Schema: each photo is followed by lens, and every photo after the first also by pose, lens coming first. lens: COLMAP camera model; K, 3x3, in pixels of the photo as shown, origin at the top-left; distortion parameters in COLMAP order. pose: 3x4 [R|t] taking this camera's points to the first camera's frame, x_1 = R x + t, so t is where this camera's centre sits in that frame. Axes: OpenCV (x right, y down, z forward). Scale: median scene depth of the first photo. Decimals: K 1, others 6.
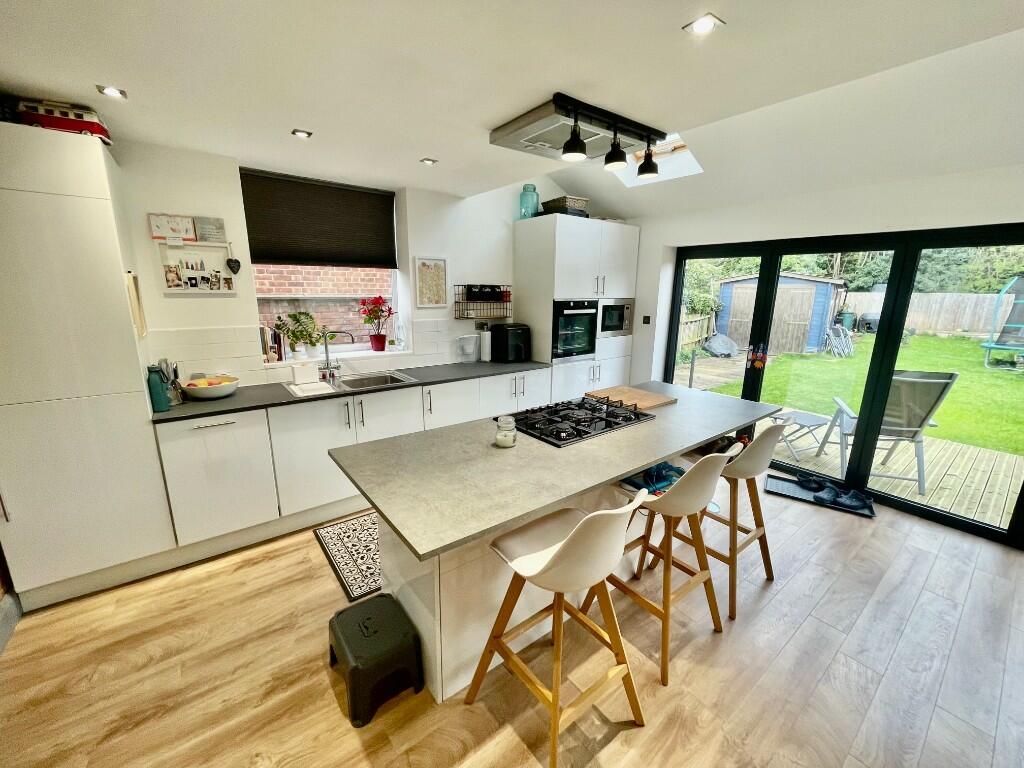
lens RADIAL K [[413.6, 0, 512.5], [0, 413.6, 384.8], [0, 0, 1]] dist [-0.001941, -0.000084]
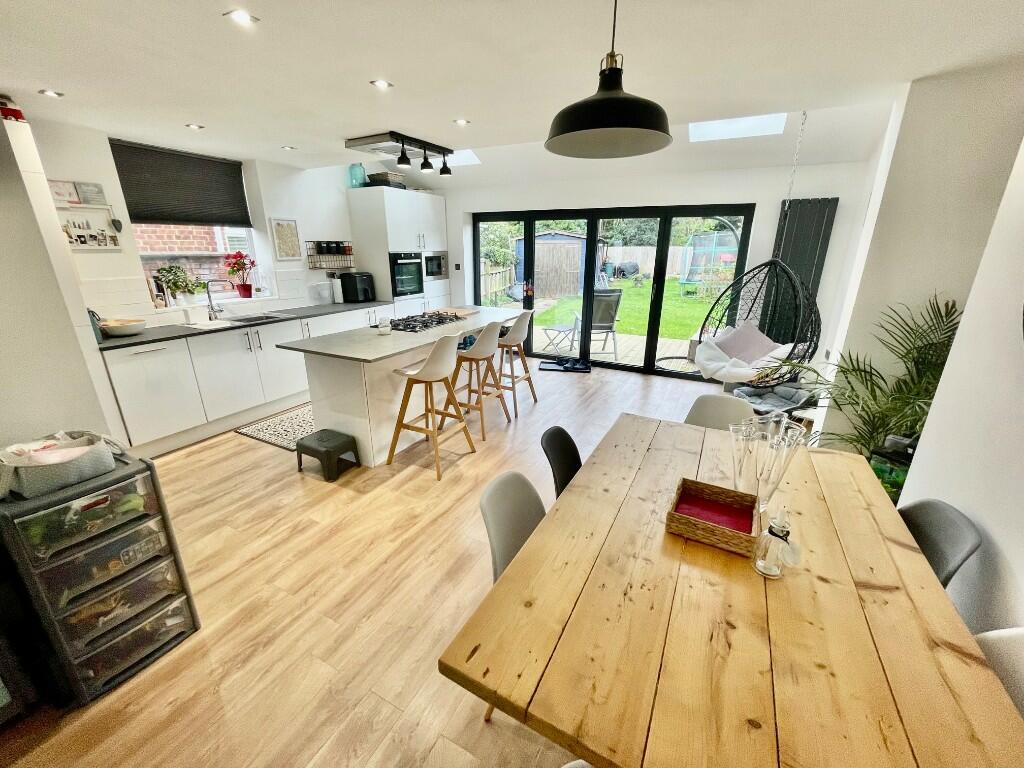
lens RADIAL K [[413.6, 0, 515.2], [0, 413.6, 385.1], [0, 0, 1]] dist [-0.001941, -0.000084]
pose [[0.906175, -0.142434, 0.398196, -0.139668], [0.103858, 0.987693, 0.116946, 0.118497], [-0.409953, -0.064617, 0.909815, -0.469375]]
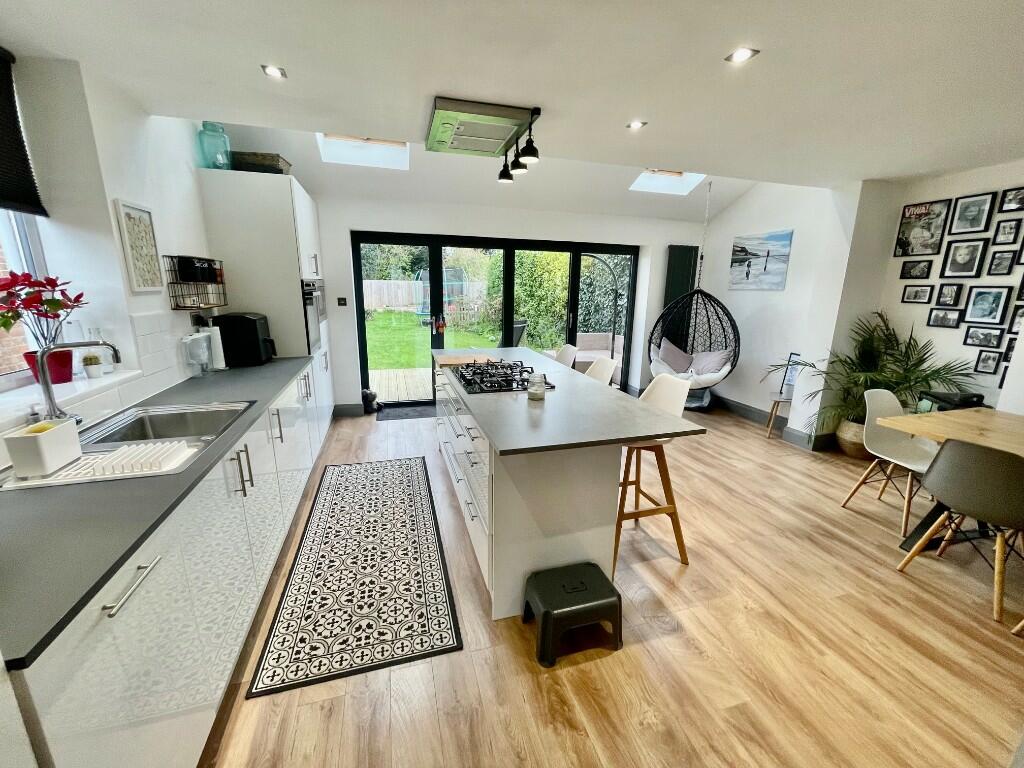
lens RADIAL K [[413.6, 0, 517.4], [0, 413.6, 383.1], [0, 0, 1]] dist [-0.001941, -0.000084]
pose [[0.354703, -0.222655, 0.908081, -0.621651], [0.200401, 0.966764, 0.158766, -0.054002], [-0.913250, 0.125666, 0.387535, 0.333316]]
